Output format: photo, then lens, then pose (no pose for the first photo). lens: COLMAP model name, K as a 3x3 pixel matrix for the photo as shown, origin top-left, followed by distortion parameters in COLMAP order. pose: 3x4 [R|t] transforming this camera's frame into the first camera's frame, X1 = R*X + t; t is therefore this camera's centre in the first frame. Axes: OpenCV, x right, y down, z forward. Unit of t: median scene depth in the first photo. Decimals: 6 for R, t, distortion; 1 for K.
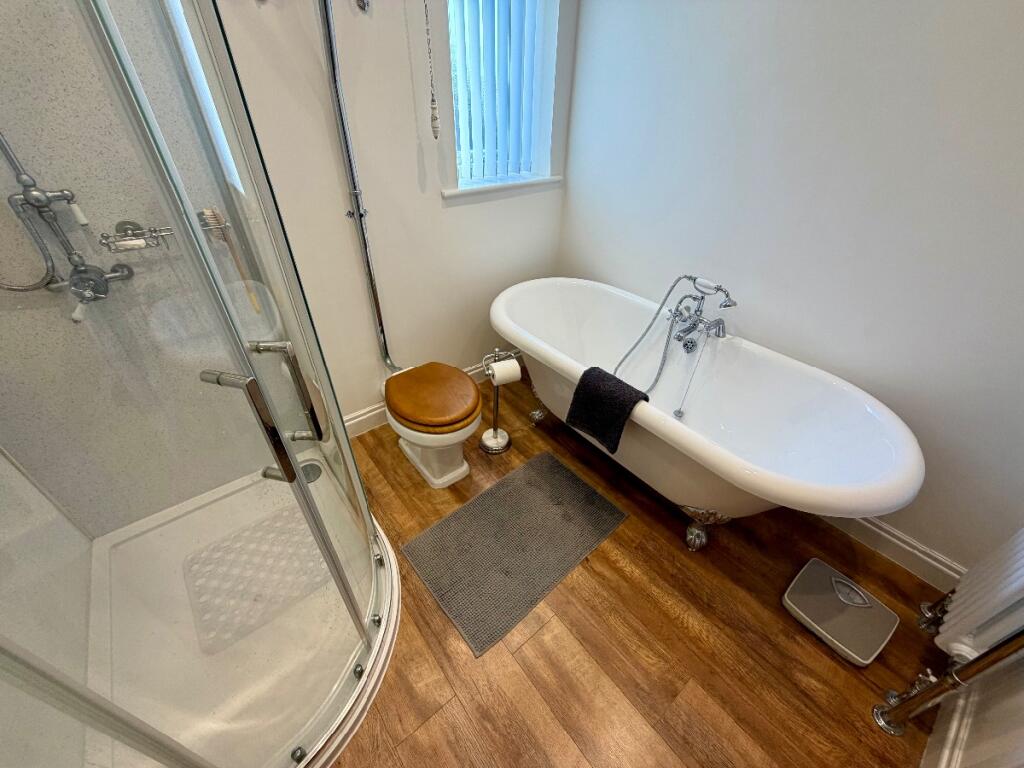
lens RADIAL K [[406.8, 0, 512.0], [0, 406.8, 384.0], [0, 0, 1]] dist [-0.000389, -0.000026]
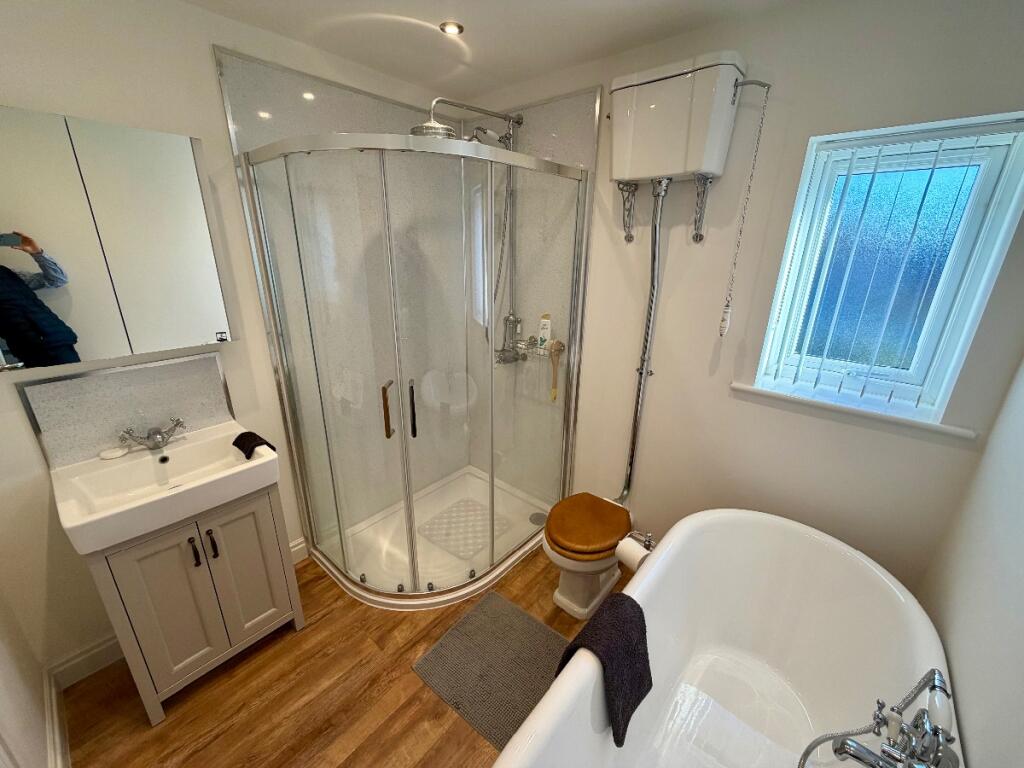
lens RADIAL K [[406.8, 0, 512.0], [0, 406.8, 384.0], [0, 0, 1]] dist [-0.000389, -0.000026]
pose [[0.183723, 0.310365, -0.932695, 0.760452], [-0.588732, 0.794582, 0.148438, -0.354200], [0.787173, 0.521835, 0.328705, 0.304759]]
